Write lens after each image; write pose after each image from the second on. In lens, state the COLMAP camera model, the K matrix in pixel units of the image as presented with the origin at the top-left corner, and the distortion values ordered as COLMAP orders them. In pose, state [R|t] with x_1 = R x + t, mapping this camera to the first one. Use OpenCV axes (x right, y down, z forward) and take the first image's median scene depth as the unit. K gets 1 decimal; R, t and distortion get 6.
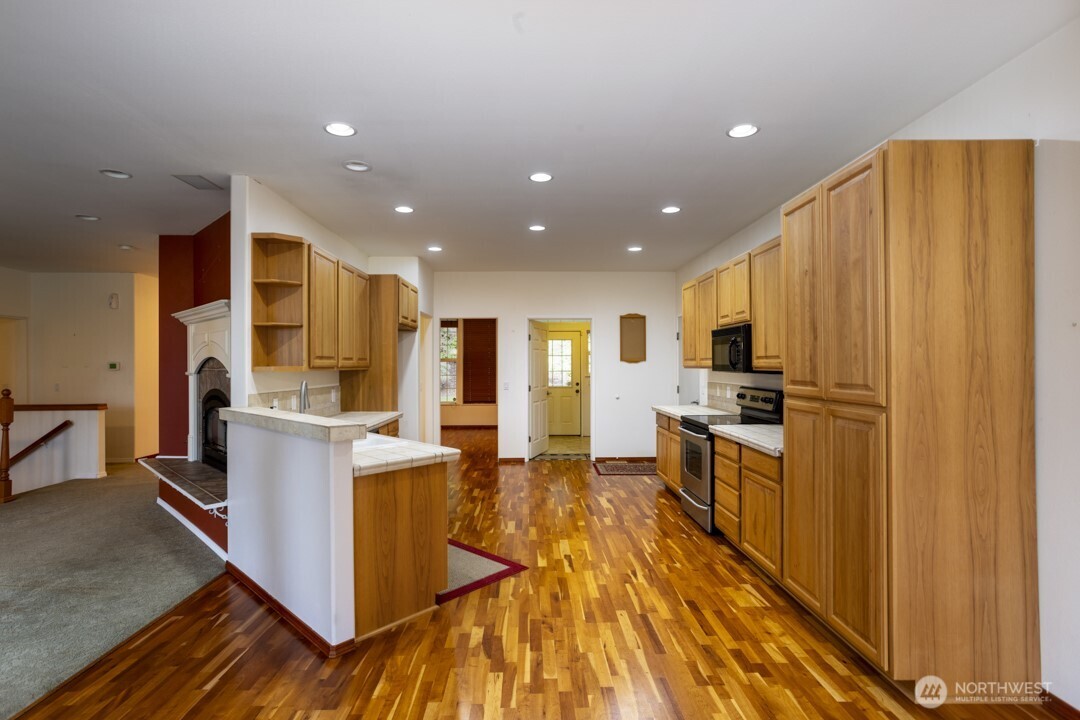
lens RADIAL K [[521.1, 0, 538.7], [0, 521.1, 359.4], [0, 0, 1]] dist [-0.043468, 0.026940]
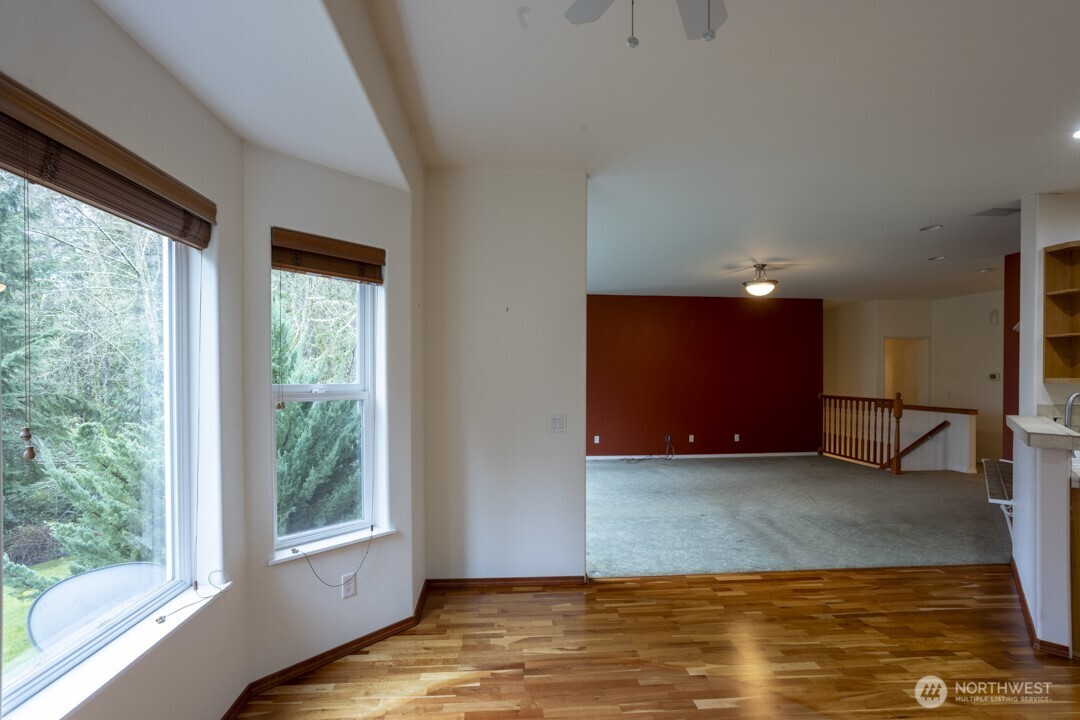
lens RADIAL K [[521.1, 0, 535.4], [0, 521.1, 379.2], [0, 0, 1]] dist [-0.043468, 0.026940]
pose [[0.054577, 0.013186, -0.998422, 0.390461], [0.005908, 0.999891, 0.013528, -0.003397], [0.998492, -0.006637, 0.054493, -0.066592]]
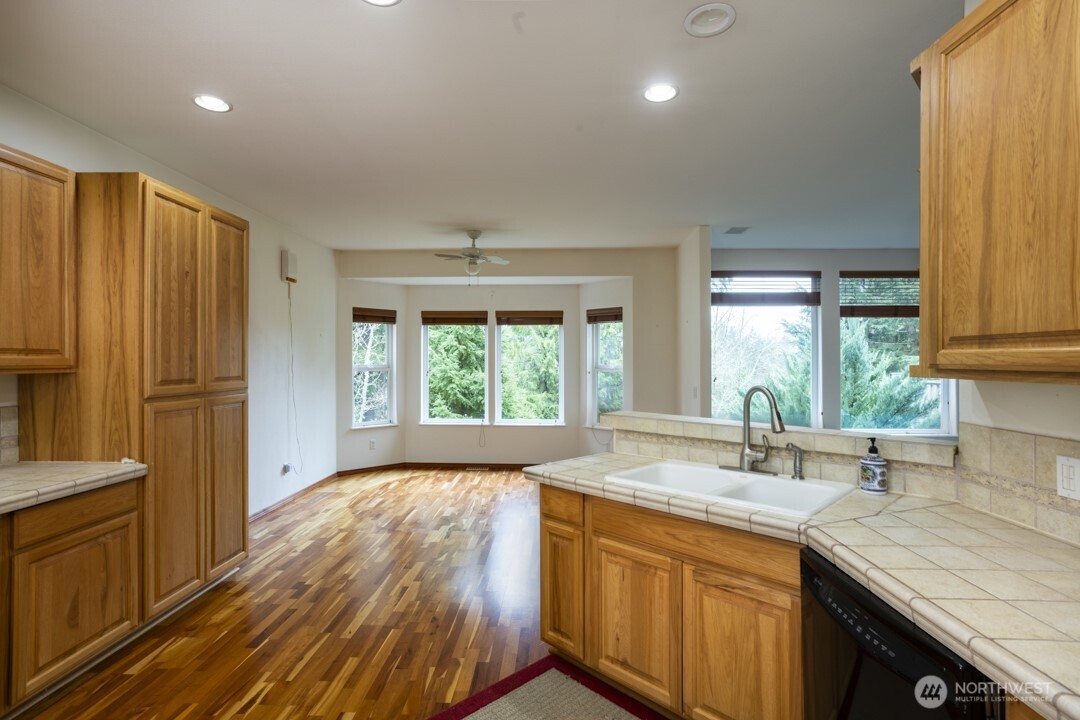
lens RADIAL K [[521.1, 0, 538.8], [0, 521.1, 363.2], [0, 0, 1]] dist [-0.043468, 0.026940]
pose [[-0.998350, 0.002473, 0.057370, -0.173135], [0.002161, 0.999983, -0.005501, 0.012766], [-0.057382, -0.005368, -0.998338, 1.420159]]
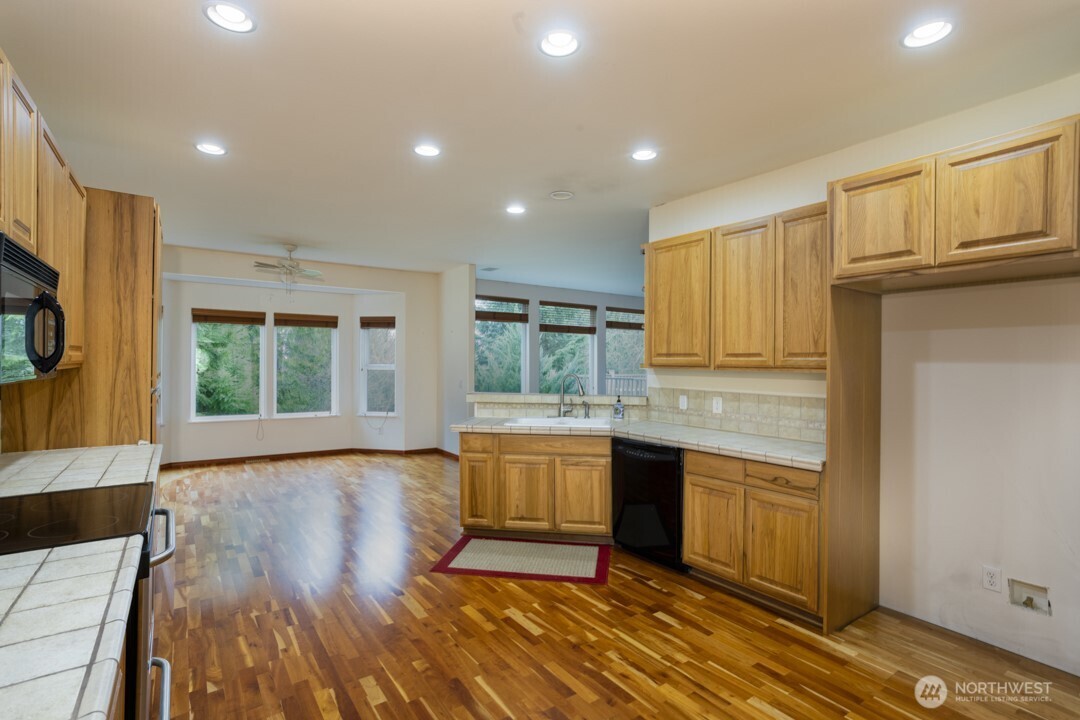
lens RADIAL K [[521.1, 0, 539.7], [0, 521.1, 360.3], [0, 0, 1]] dist [-0.043468, 0.026940]
pose [[-0.830090, -0.005988, -0.557598, 0.322824], [-0.001243, 0.999960, -0.008887, 0.015680], [0.557629, -0.006684, -0.830064, 1.764951]]
